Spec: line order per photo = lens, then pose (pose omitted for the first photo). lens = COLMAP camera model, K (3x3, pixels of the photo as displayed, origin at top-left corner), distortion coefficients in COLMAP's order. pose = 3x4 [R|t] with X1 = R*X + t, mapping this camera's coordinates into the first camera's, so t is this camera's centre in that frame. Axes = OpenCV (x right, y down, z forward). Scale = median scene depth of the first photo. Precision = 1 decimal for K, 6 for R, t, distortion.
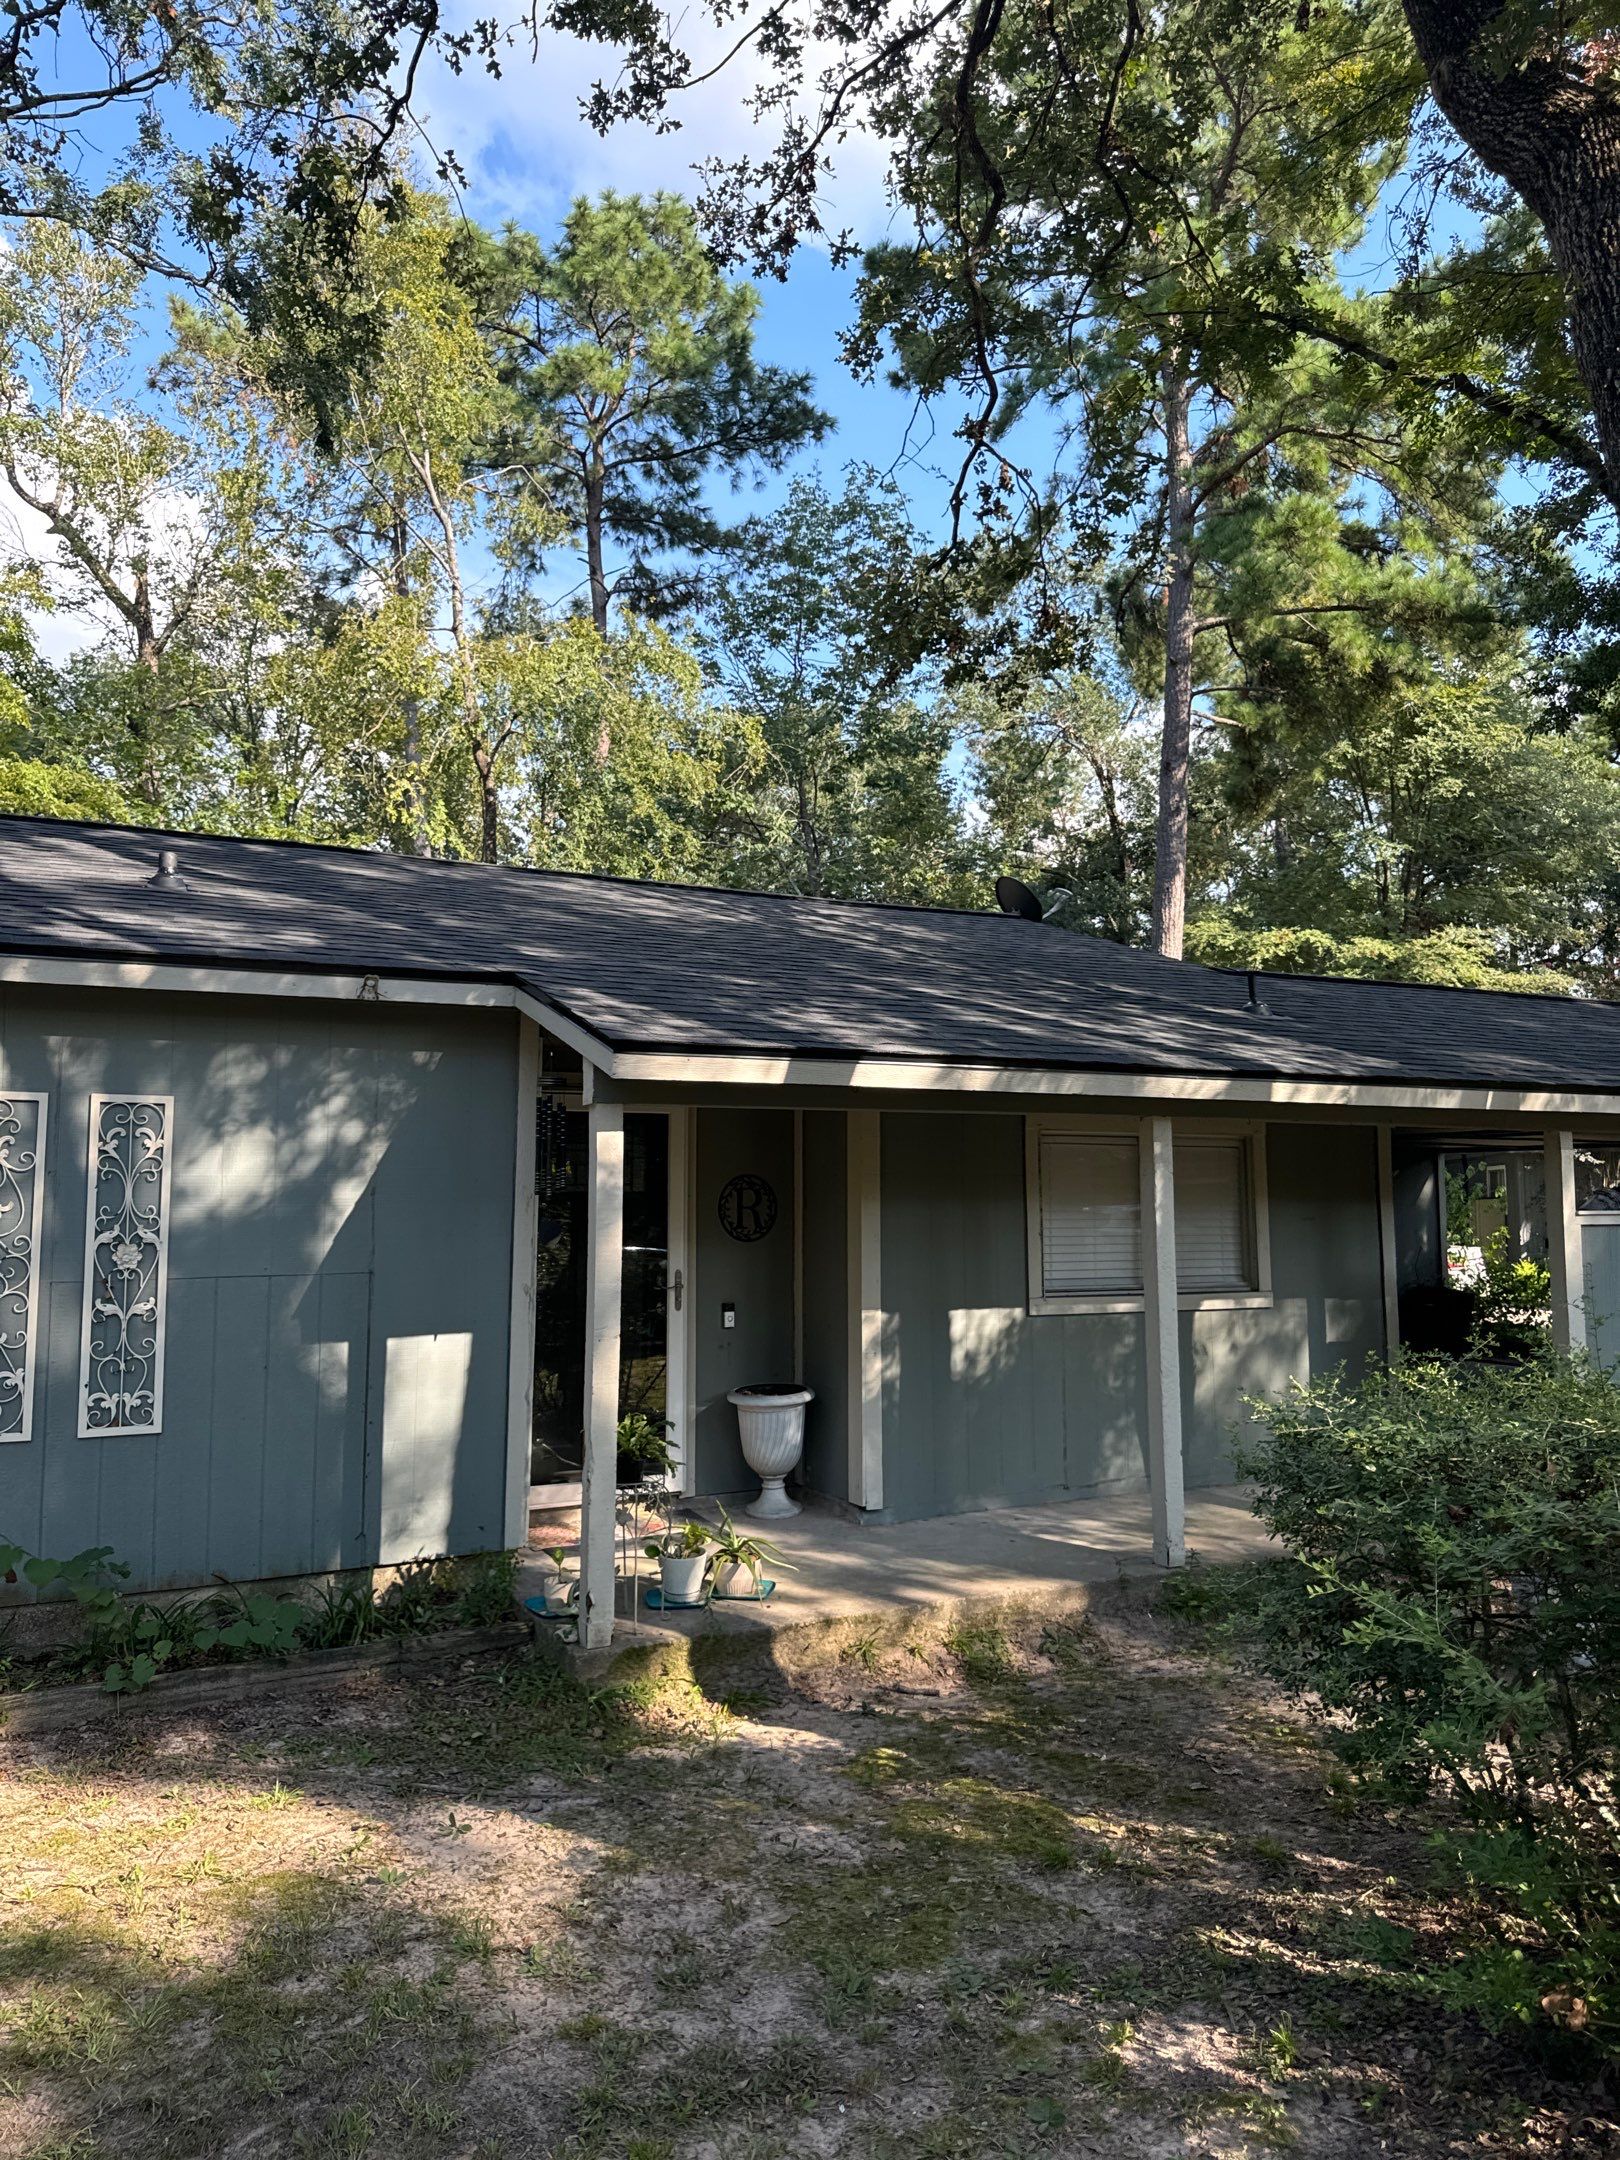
lens RADIAL K [[1494.1, 0, 802.7], [0, 1494.1, 1041.2], [0, 0, 1]] dist [0.104240, -0.156021]
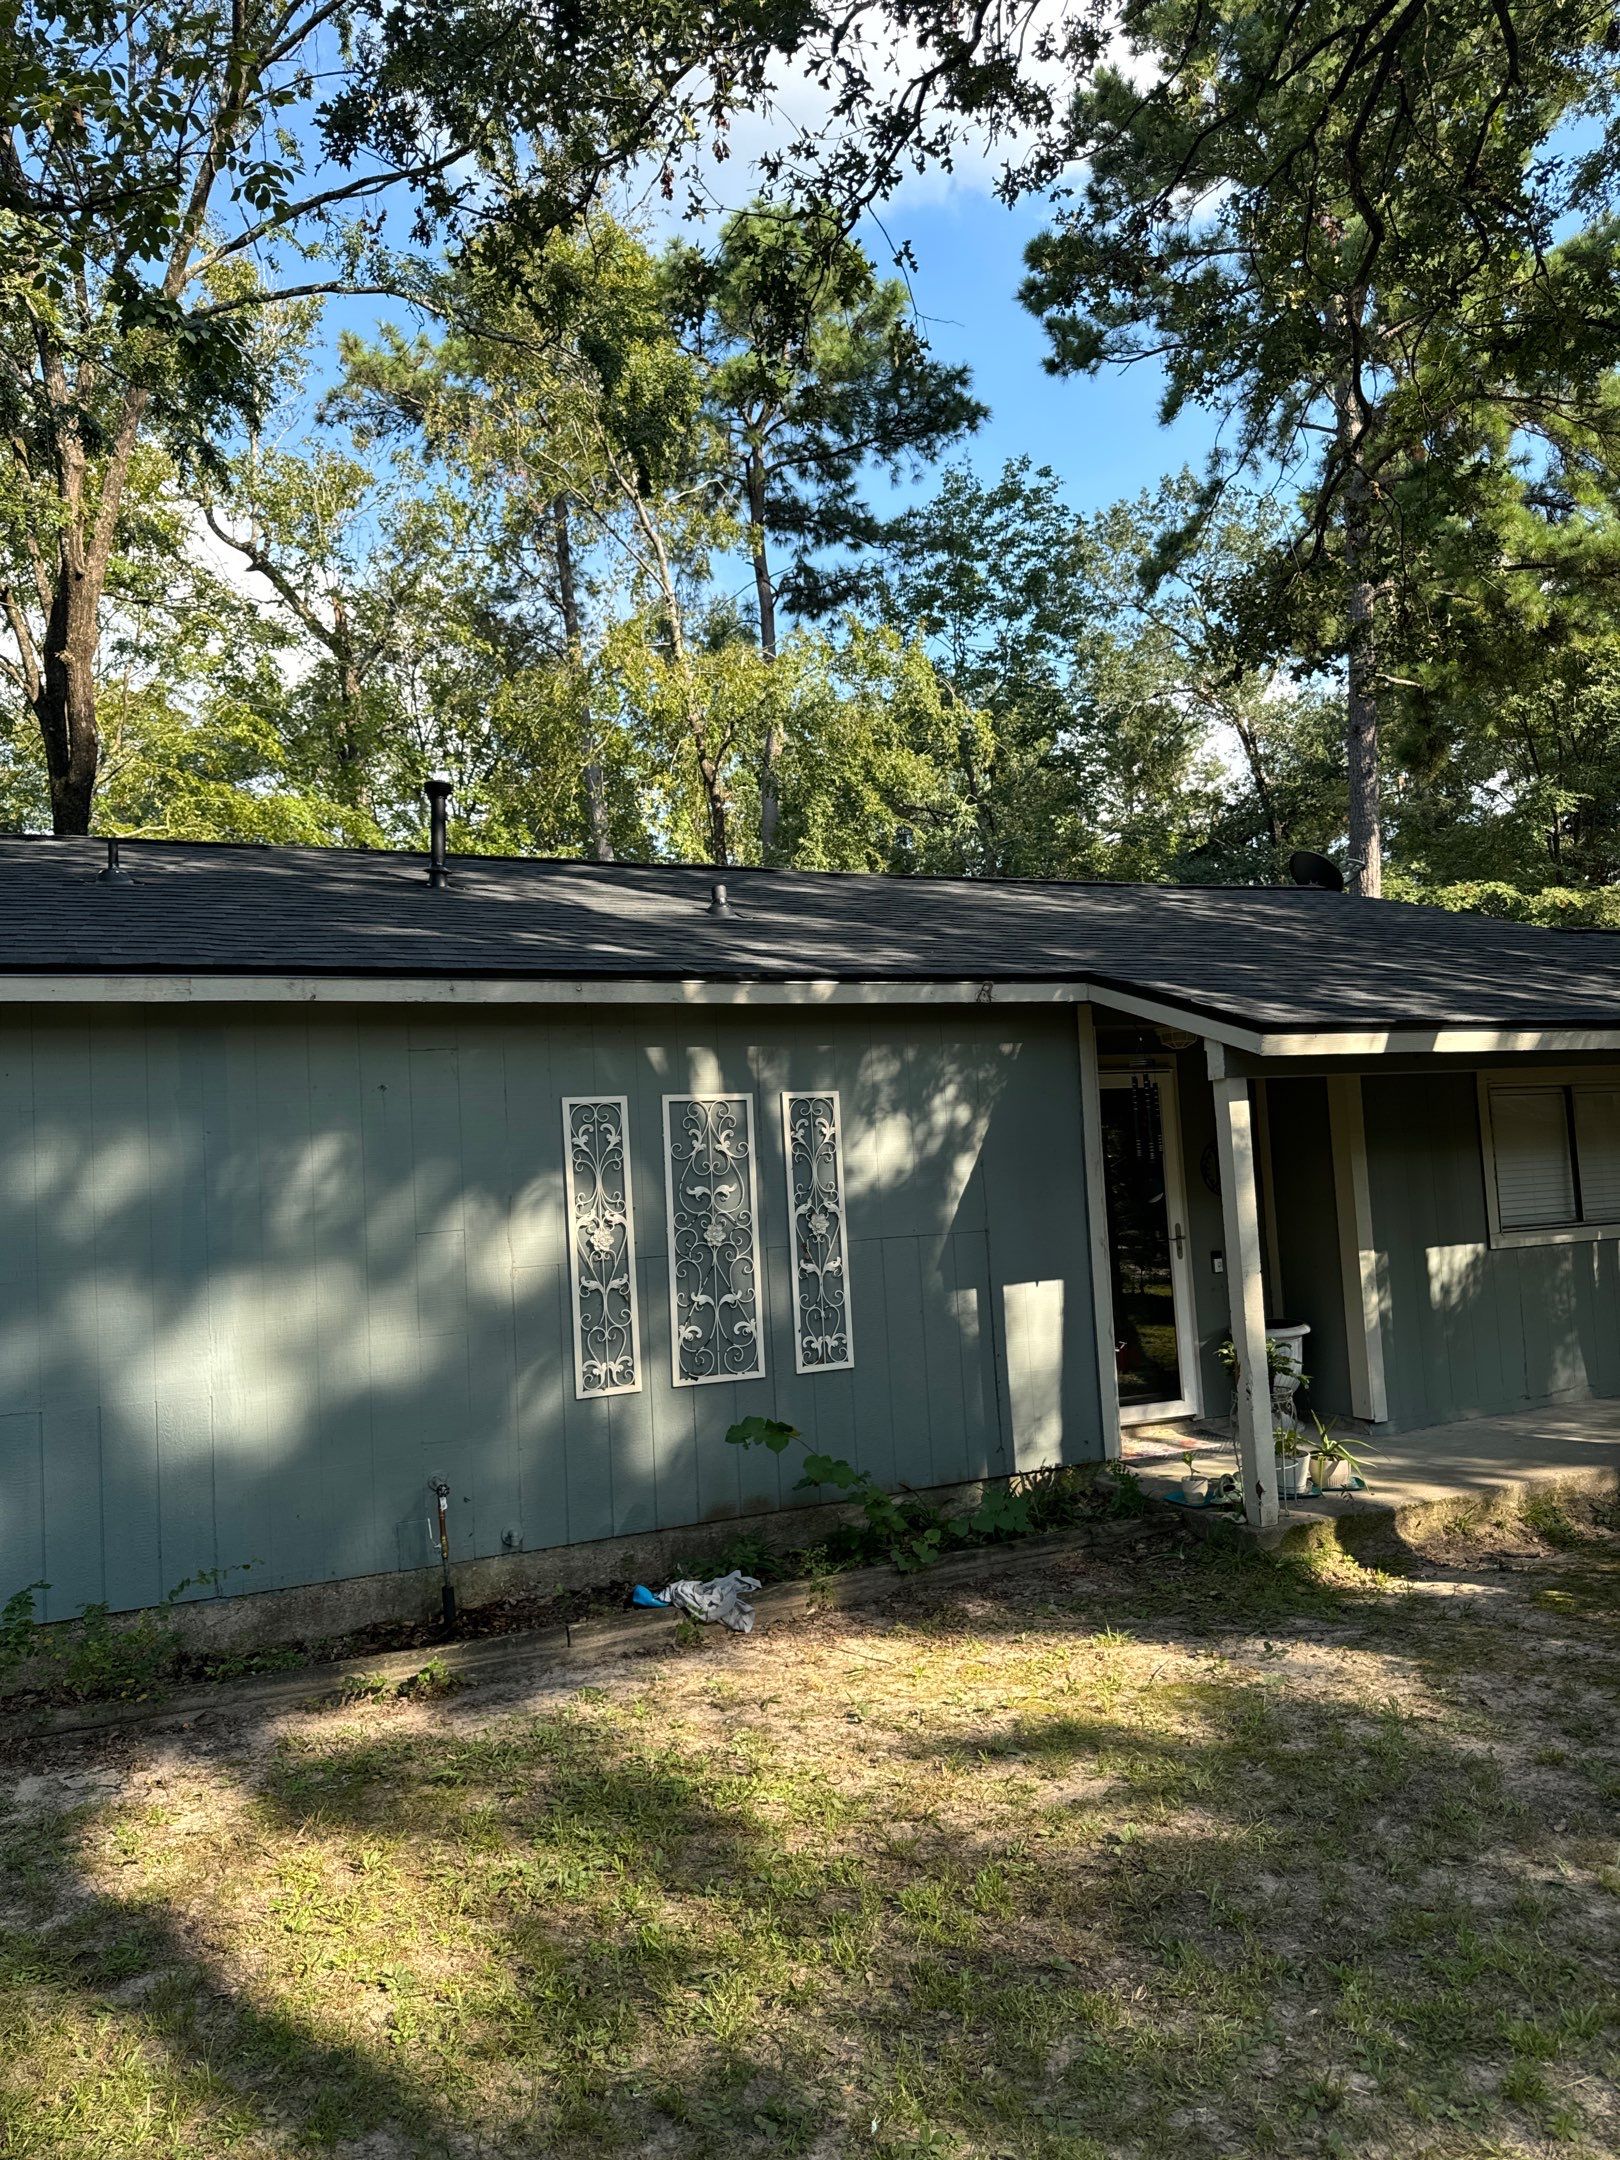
lens RADIAL K [[1499.5, 0, 810.5], [0, 1499.5, 1065.5], [0, 0, 1]] dist [0.078933, -0.117593]
pose [[0.997922, -0.052209, -0.037767, -0.121892], [0.053331, 0.998146, 0.029327, -0.006198], [0.036165, -0.031280, 0.998856, -0.059241]]
